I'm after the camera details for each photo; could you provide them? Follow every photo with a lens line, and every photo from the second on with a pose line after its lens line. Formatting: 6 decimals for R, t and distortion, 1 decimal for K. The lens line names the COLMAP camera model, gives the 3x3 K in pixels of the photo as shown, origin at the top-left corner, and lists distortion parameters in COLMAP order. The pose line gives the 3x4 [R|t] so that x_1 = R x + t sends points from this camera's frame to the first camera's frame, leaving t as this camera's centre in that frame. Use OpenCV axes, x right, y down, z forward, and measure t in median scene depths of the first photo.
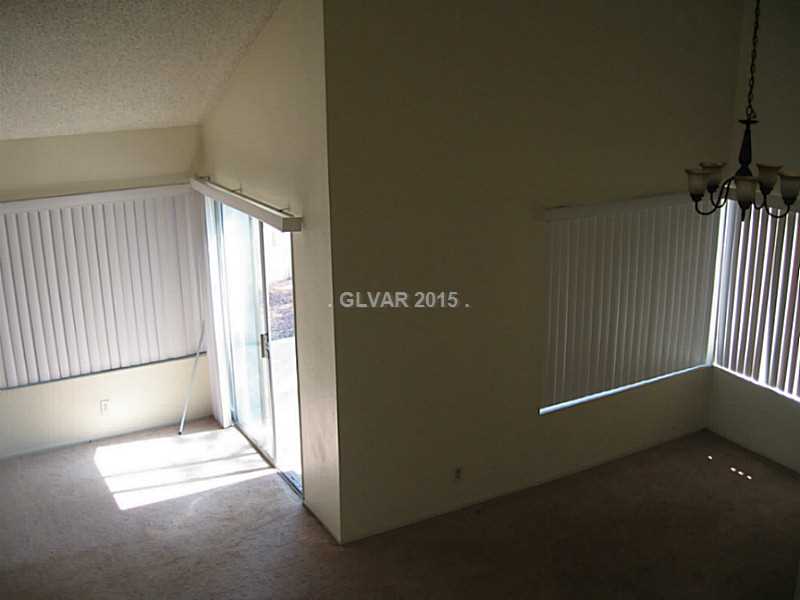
lens RADIAL K [[886.8, 0, 398.0], [0, 886.8, 306.2], [0, 0, 1]] dist [-0.098740, 0.000000]
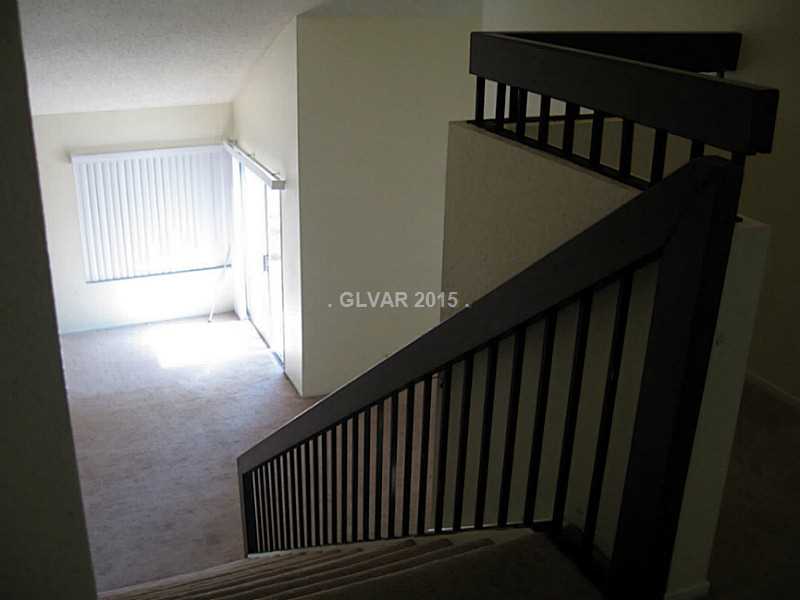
lens RADIAL K [[886.8, 0, 403.1], [0, 886.8, 297.0], [0, 0, 1]] dist [-0.098740, 0.000000]
pose [[0.995133, 0.062092, -0.076524, 0.188855], [-0.055588, 0.994882, 0.084375, -0.035477], [0.081371, -0.079711, 0.993491, -0.429917]]
